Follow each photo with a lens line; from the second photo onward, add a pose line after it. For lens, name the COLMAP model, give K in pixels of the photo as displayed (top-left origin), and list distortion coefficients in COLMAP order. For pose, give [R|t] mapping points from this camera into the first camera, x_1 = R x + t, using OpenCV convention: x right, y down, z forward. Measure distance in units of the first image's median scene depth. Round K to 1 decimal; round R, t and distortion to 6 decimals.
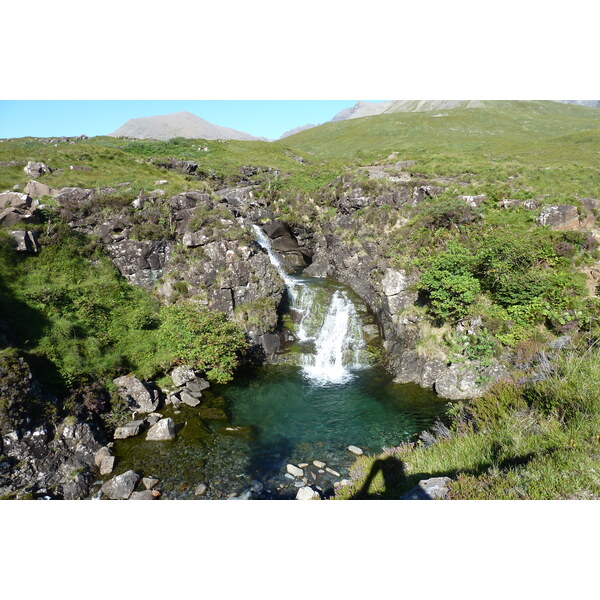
lens RADIAL K [[454.8, 0, 299.1], [0, 454.8, 301.1], [0, 0, 1]] dist [-0.025120, -0.002318]
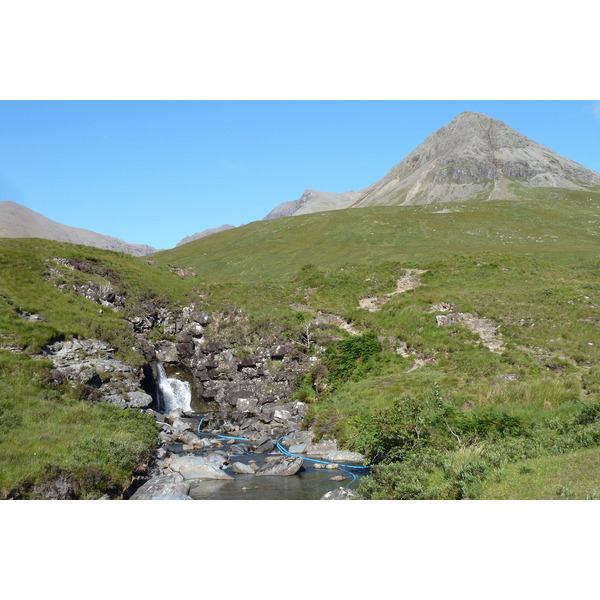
lens RADIAL K [[695.3, 0, 300.8], [0, 695.3, 299.3], [0, 0, 1]] dist [-0.064219, 0.000000]
pose [[0.993934, 0.000643, 0.109981, 0.273211], [0.029386, 0.962075, -0.271197, -0.685643], [-0.105984, 0.272784, 0.956220, 2.095220]]
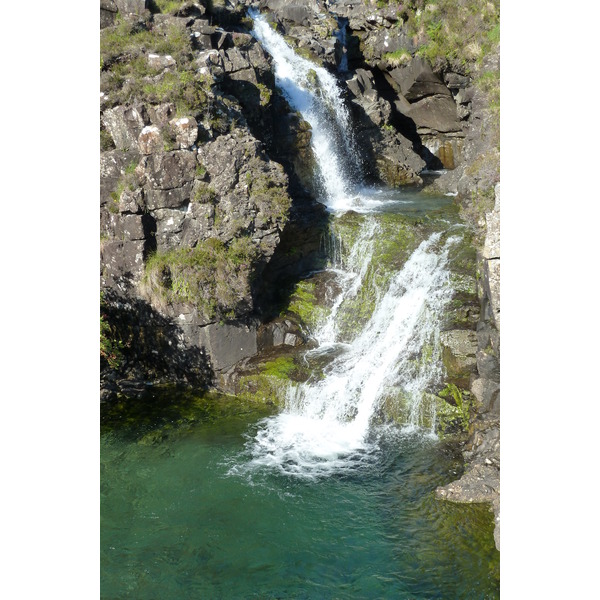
lens RADIAL K [[900.1, 0, 300.0], [0, 900.1, 299.9], [0, 0, 1]] dist [-0.015235, 0.000000]
pose [[0.896968, 0.101850, -0.430204, 0.322528], [-0.066117, 0.993061, 0.097252, -0.034162], [0.437124, -0.058788, 0.897478, 0.242160]]
